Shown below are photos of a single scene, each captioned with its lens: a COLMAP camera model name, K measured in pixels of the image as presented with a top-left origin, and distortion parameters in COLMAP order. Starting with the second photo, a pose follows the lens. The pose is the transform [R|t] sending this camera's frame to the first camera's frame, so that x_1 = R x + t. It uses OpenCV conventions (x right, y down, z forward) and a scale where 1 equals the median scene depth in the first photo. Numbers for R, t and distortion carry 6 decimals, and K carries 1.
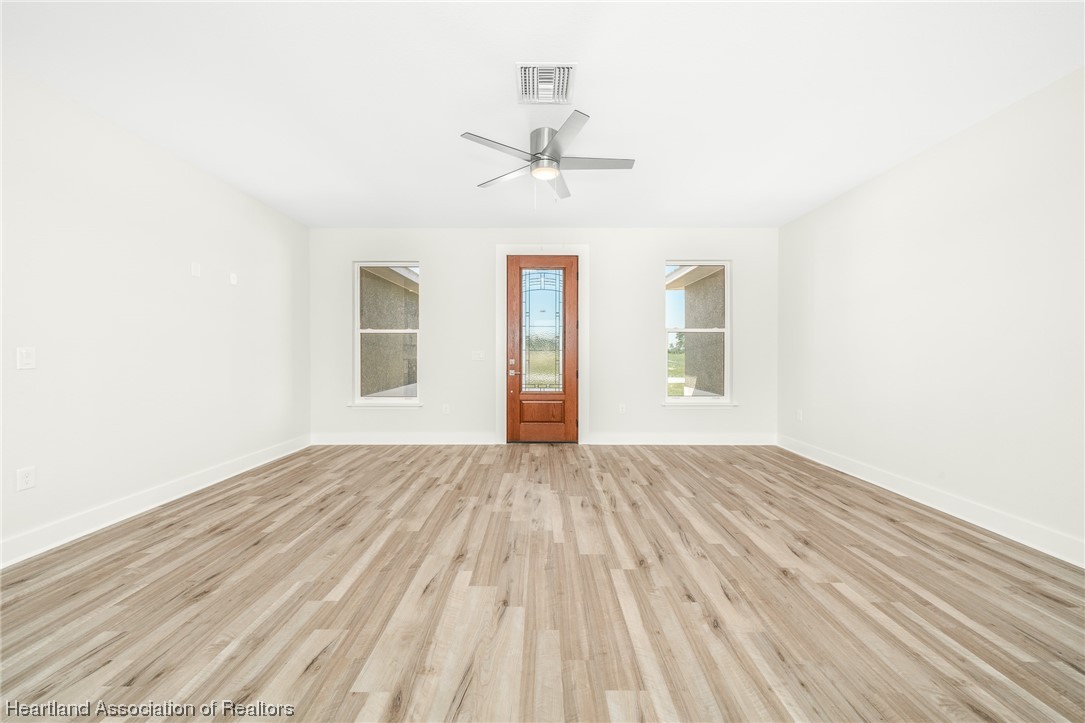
lens RADIAL K [[379.2, 0, 543.6], [0, 379.2, 350.4], [0, 0, 1]] dist [-0.005536, -0.000157]
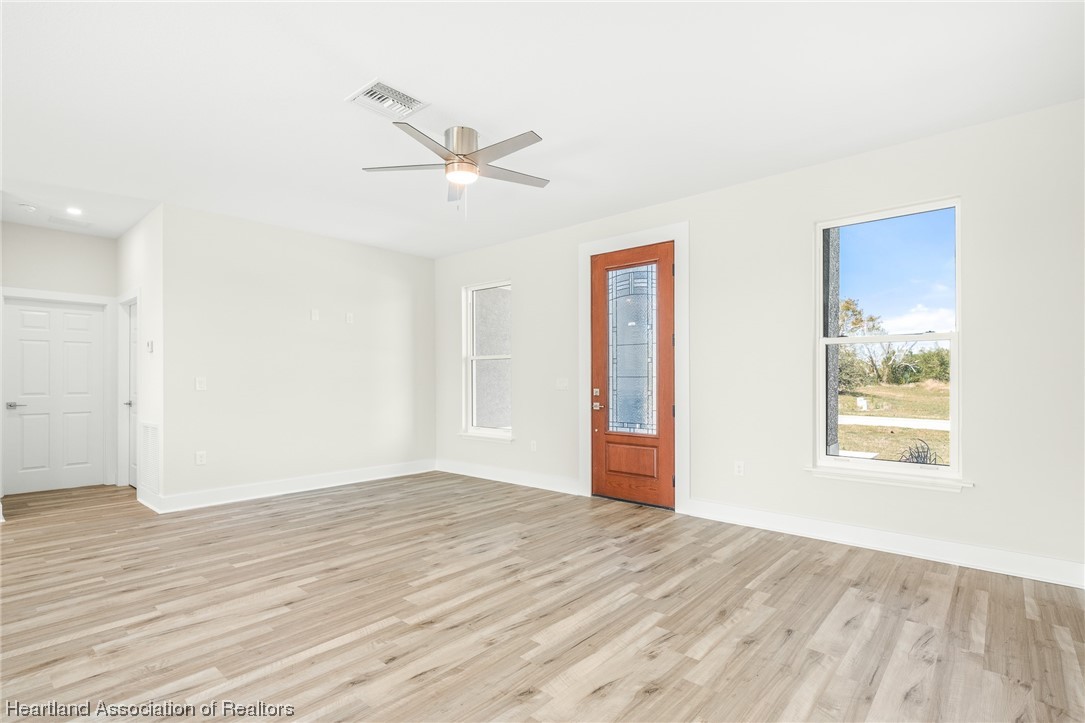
lens RADIAL K [[521.9, 0, 539.8], [0, 521.9, 380.9], [0, 0, 1]] dist [0.002635, 0.000650]
pose [[0.751161, -0.000766, -0.660118, 0.921747], [0.005804, 0.999968, 0.005444, 0.000705], [0.660093, -0.007920, 0.751142, 0.204557]]
